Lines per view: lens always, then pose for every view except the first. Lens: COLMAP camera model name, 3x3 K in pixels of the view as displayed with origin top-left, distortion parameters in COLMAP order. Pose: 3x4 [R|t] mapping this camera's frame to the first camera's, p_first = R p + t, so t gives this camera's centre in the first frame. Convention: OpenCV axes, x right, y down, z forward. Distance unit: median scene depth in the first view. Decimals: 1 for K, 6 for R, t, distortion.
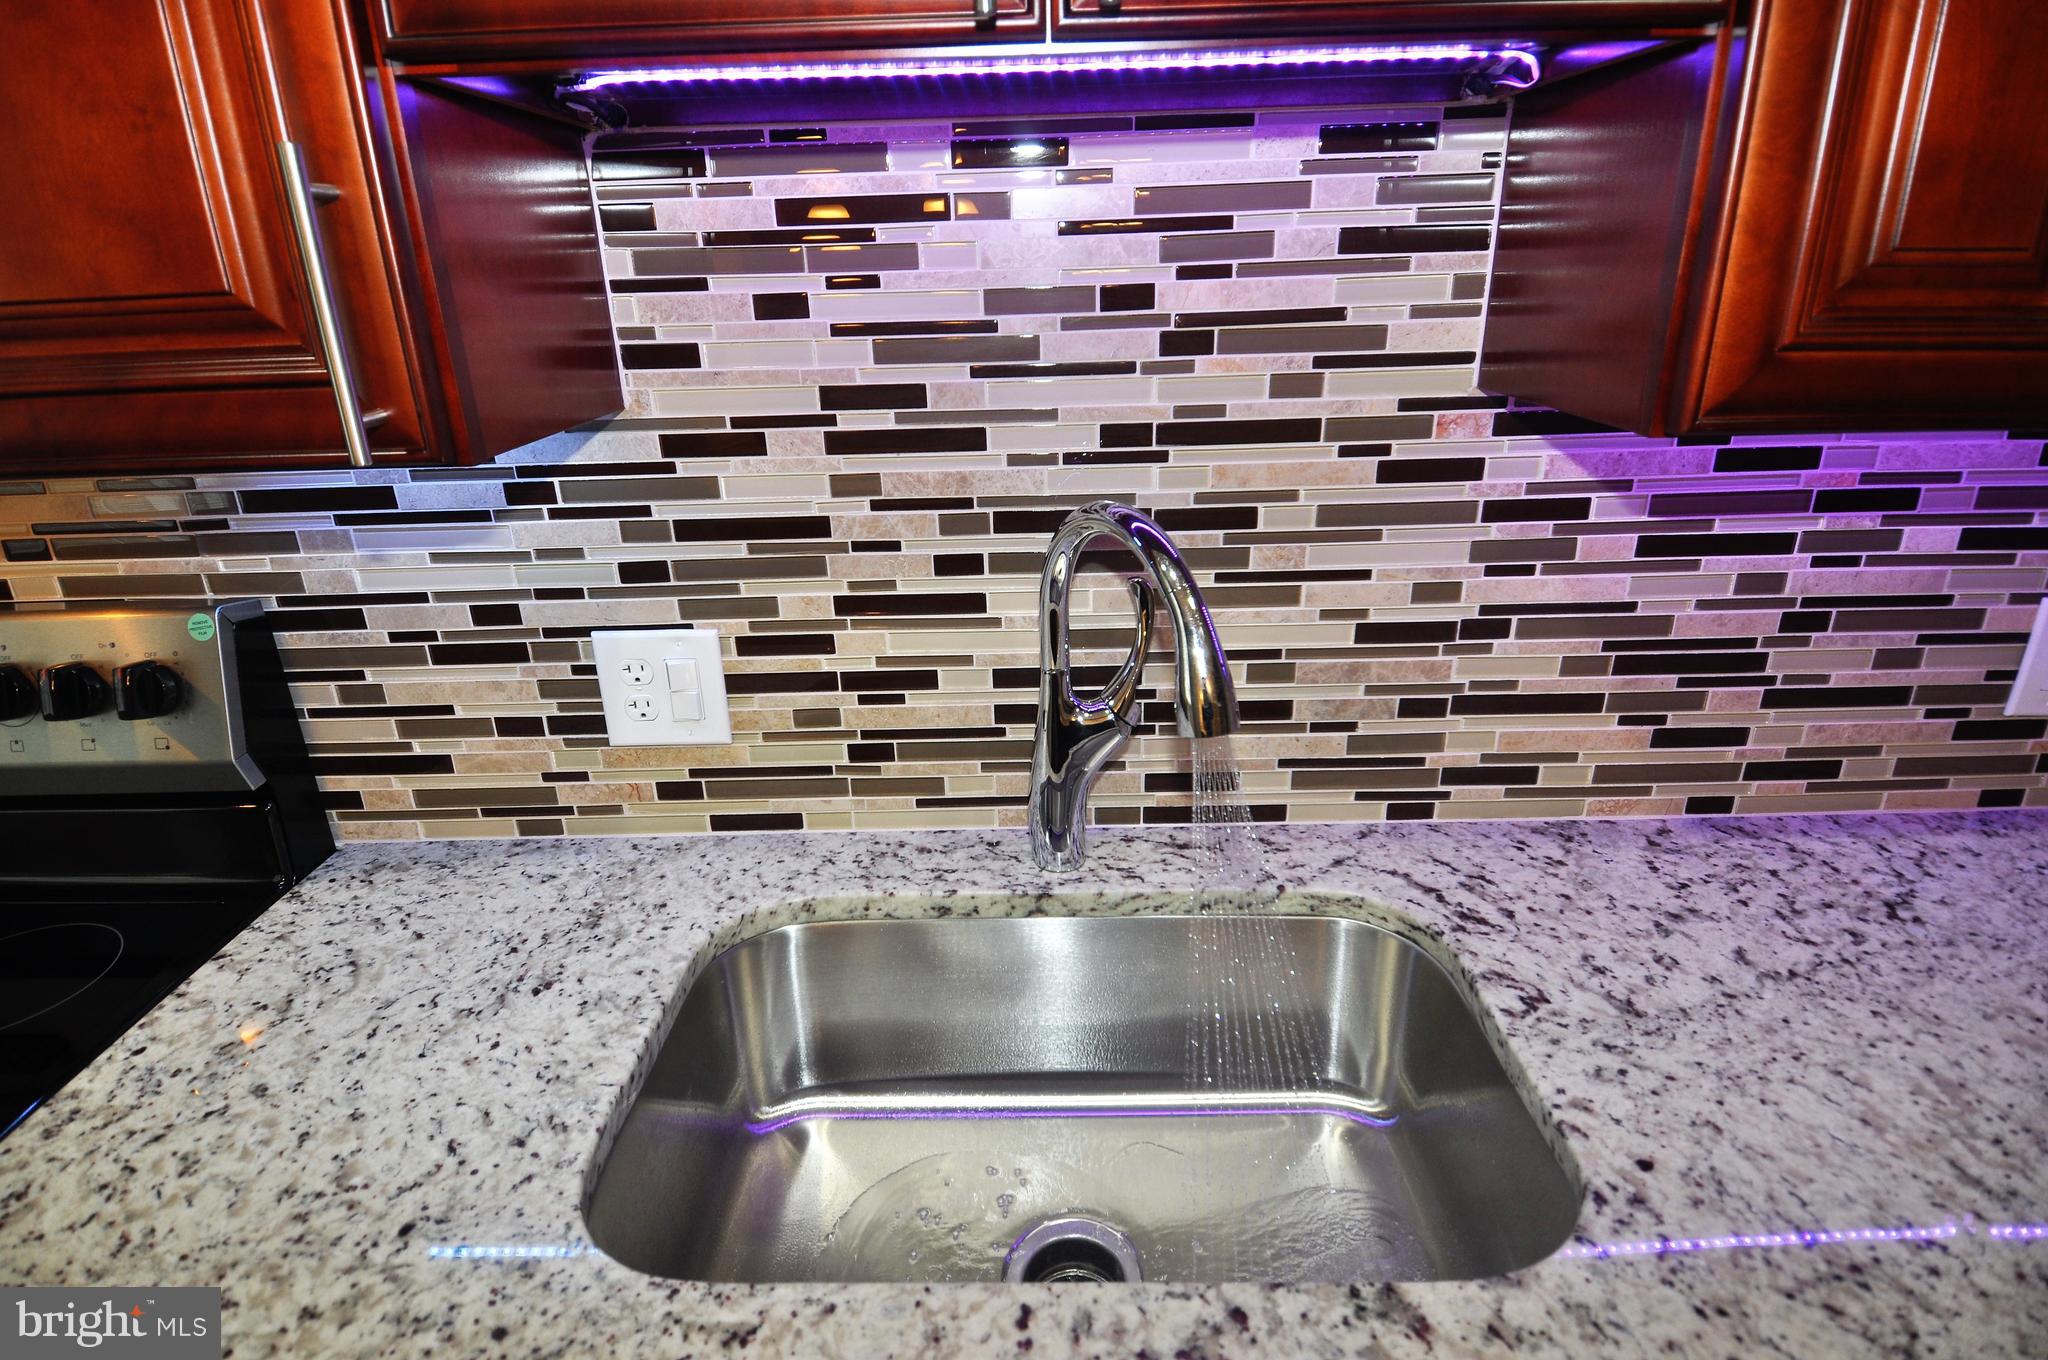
lens RADIAL K [[1064.9, 0, 1021.9], [0, 1064.9, 665.7], [0, 0, 1]] dist [0.067531, -0.077940]
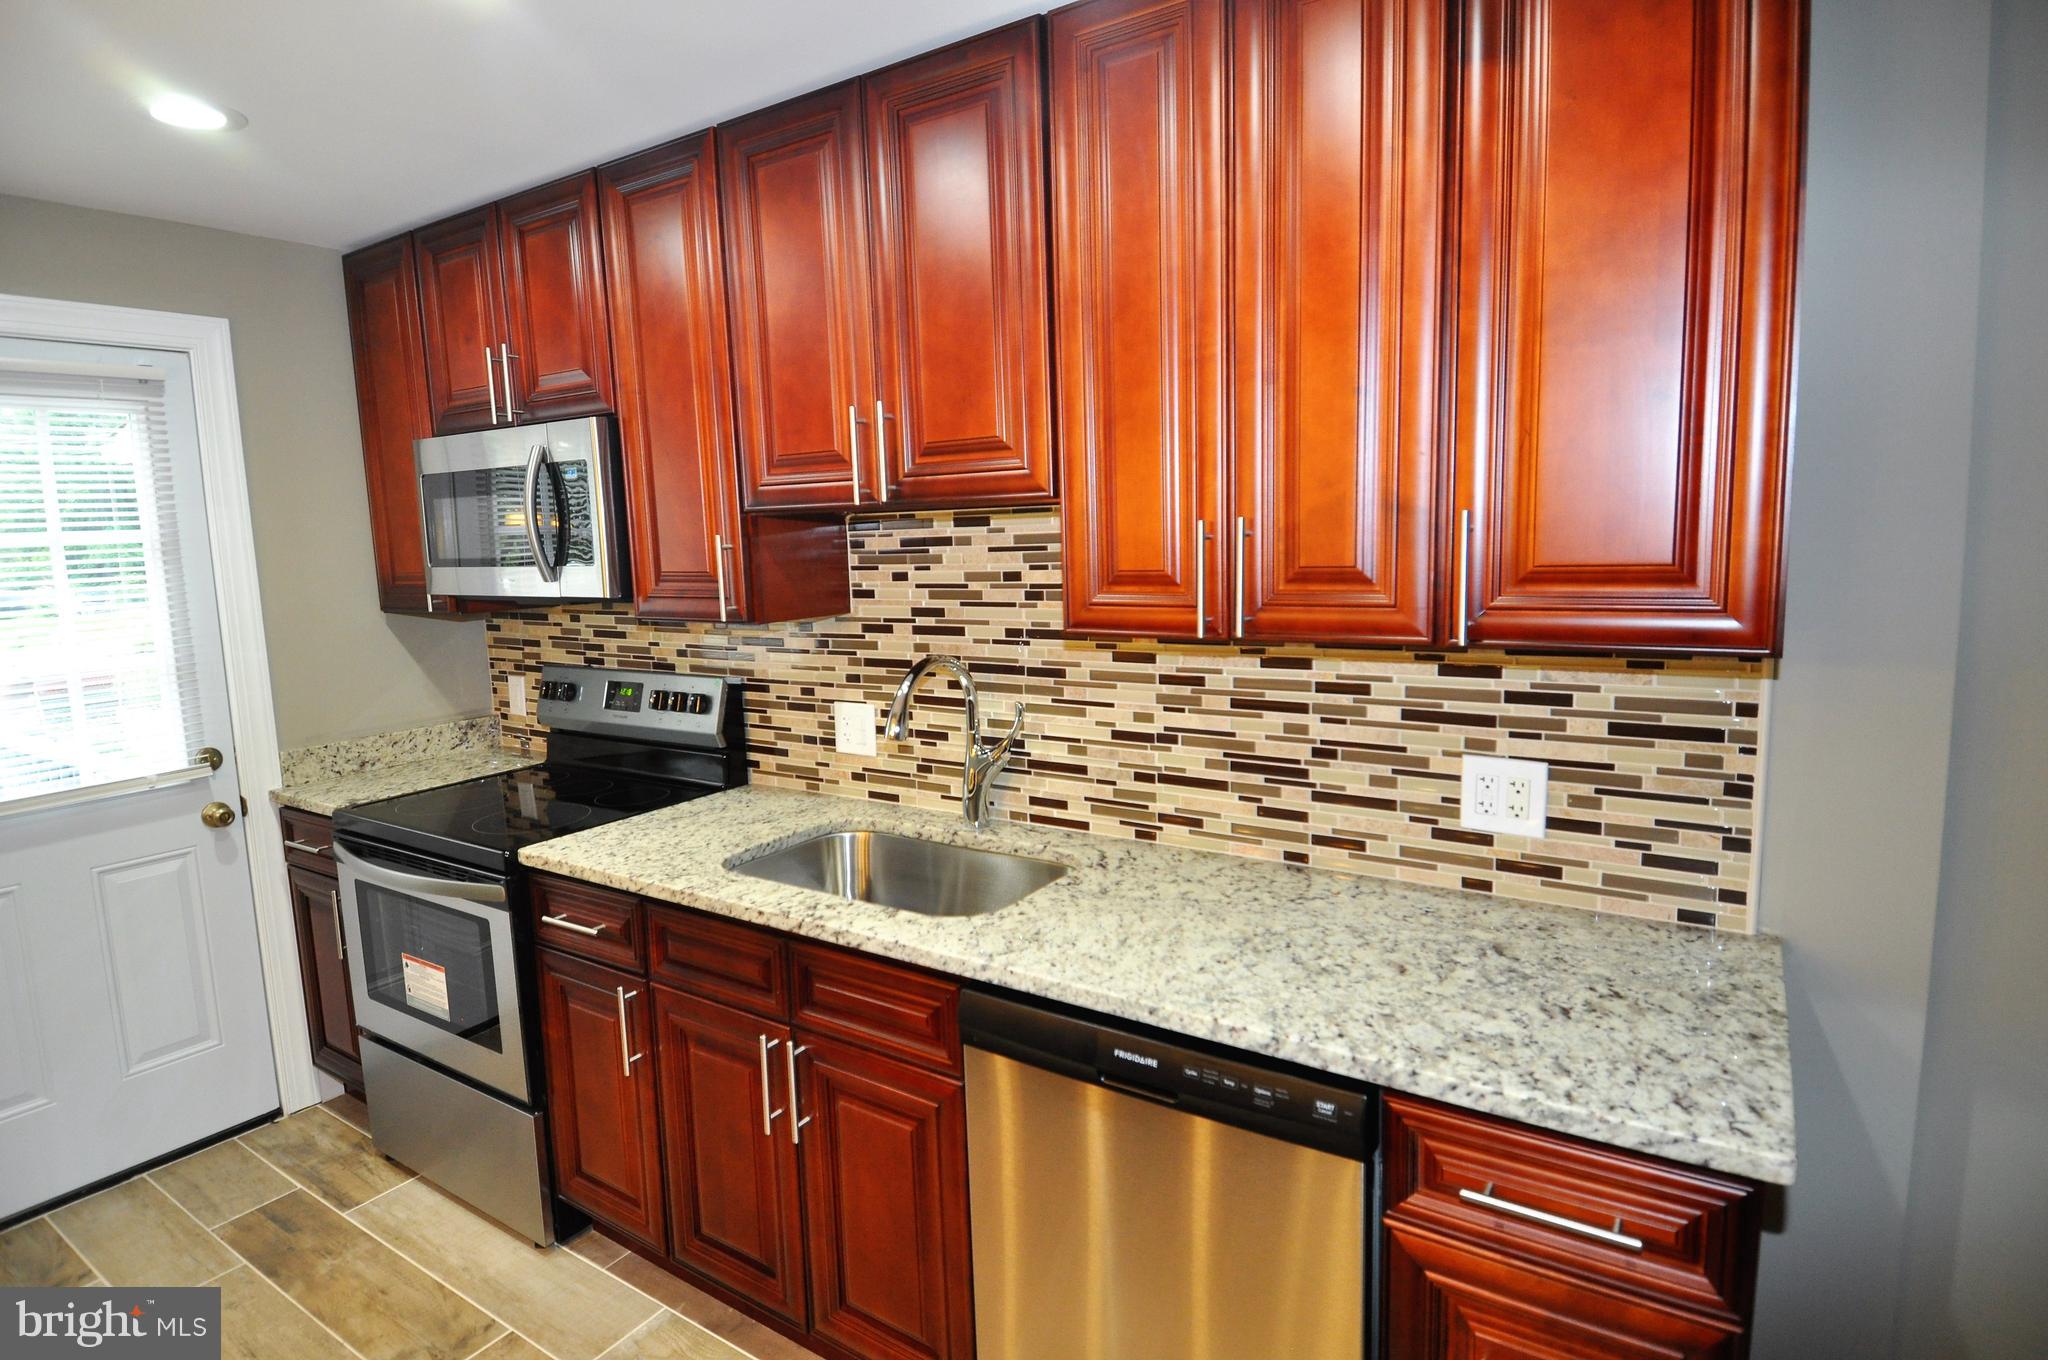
lens RADIAL K [[1064.9, 0, 1021.9], [0, 1064.9, 665.7], [0, 0, 1]] dist [0.067531, -0.077940]
pose [[0.841321, 0.070257, -0.535951, 1.265859], [-0.183404, 0.969802, -0.160772, 0.203724], [0.508471, 0.233557, 0.828799, -0.817851]]
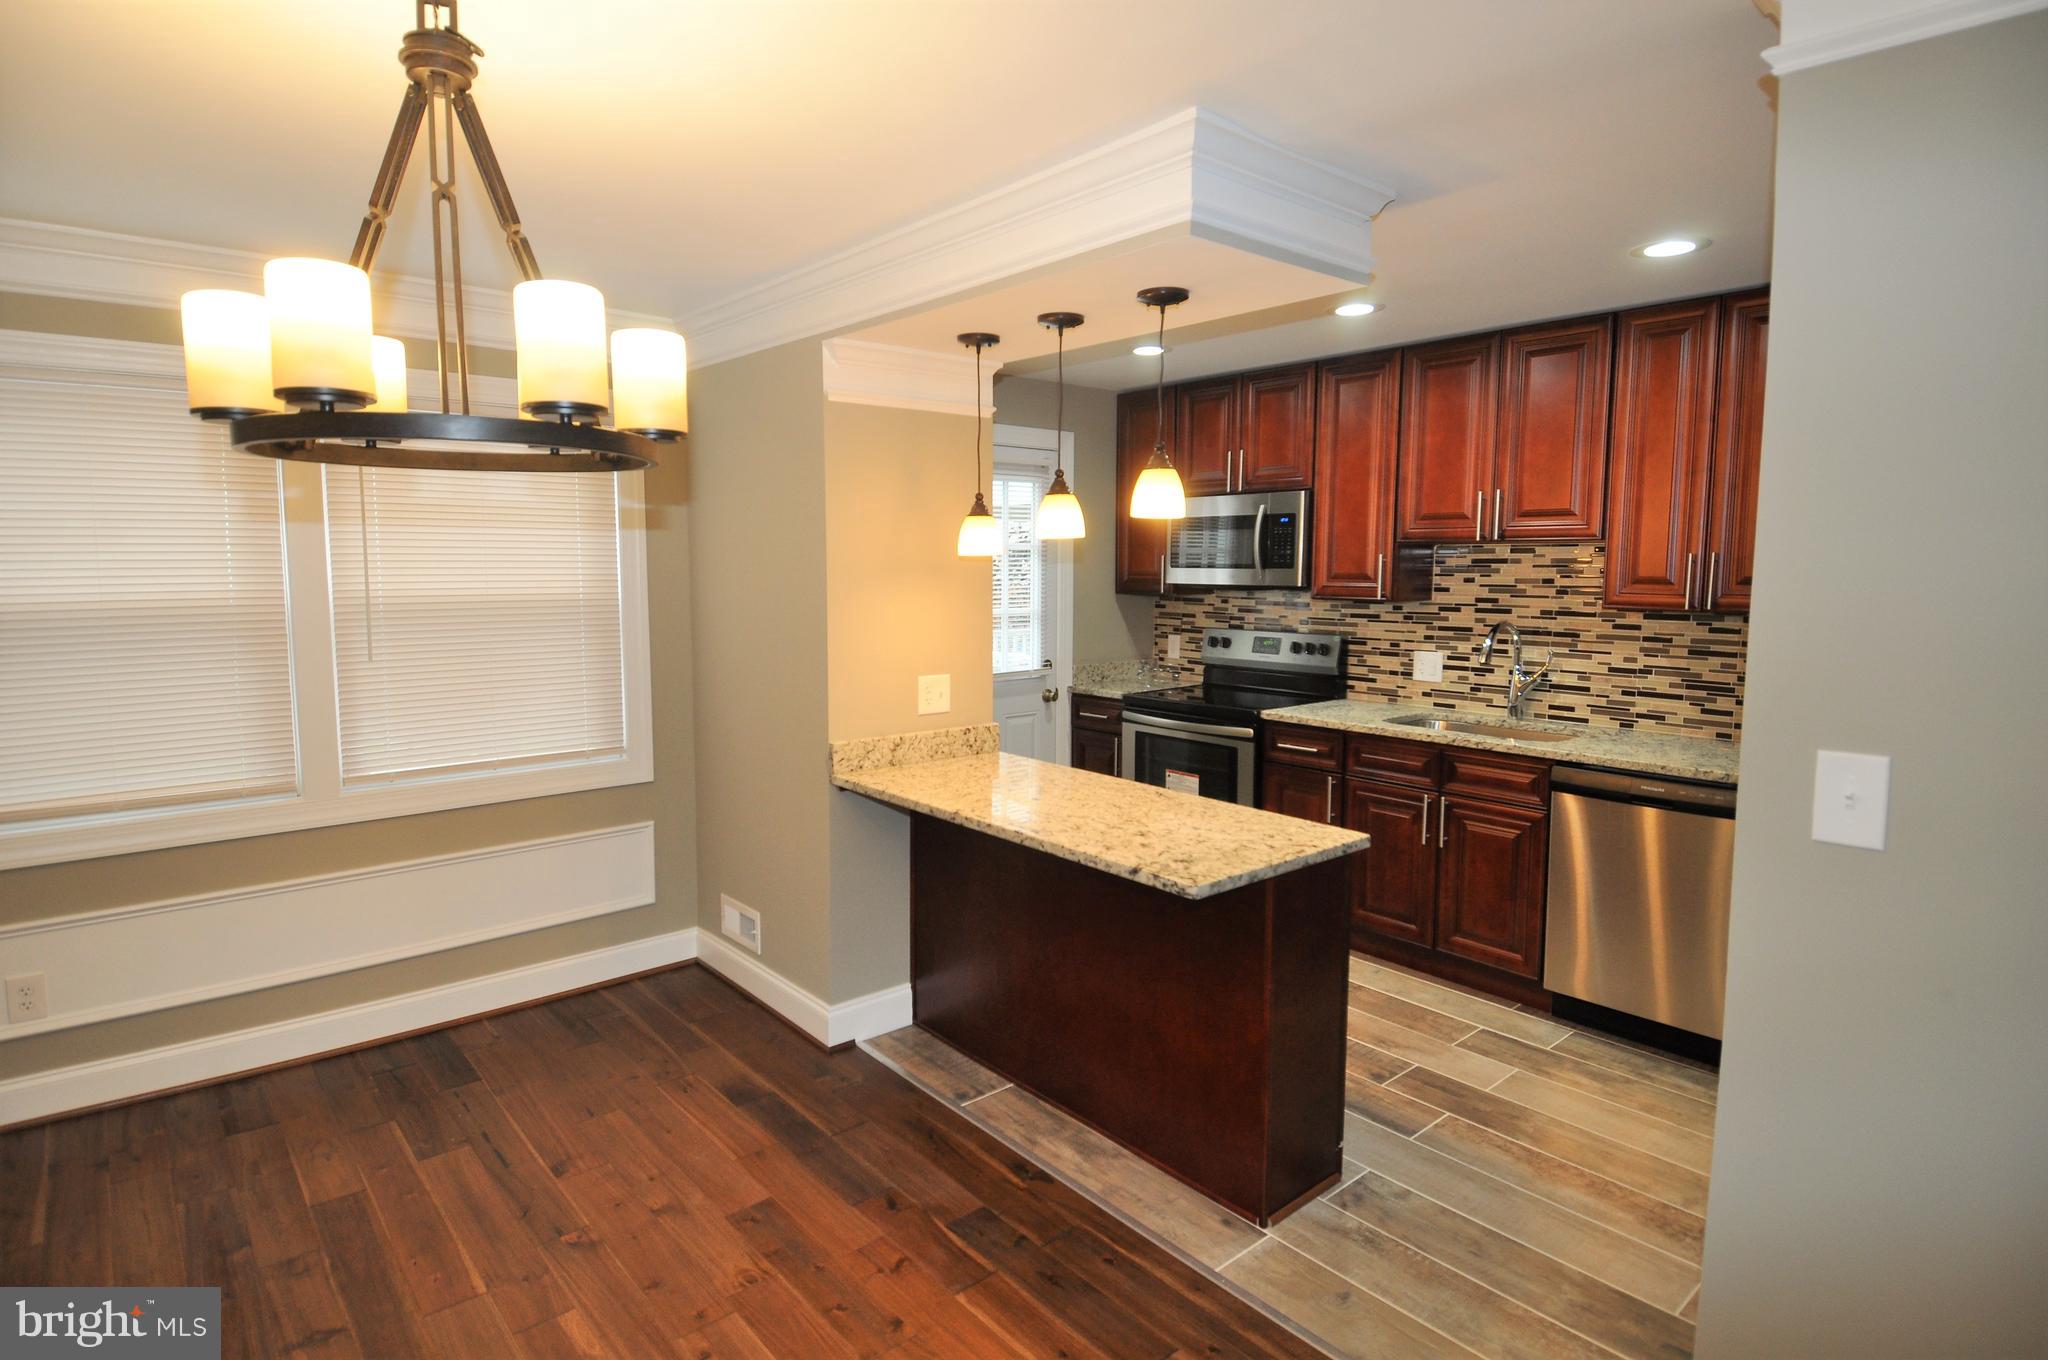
lens RADIAL K [[1064.9, 0, 1021.9], [0, 1064.9, 665.7], [0, 0, 1]] dist [0.067531, -0.077940]
pose [[0.664931, 0.102882, -0.739785, 1.749944], [-0.281603, 0.951906, -0.120728, 0.994995], [0.691785, 0.288601, 0.661924, -2.928954]]
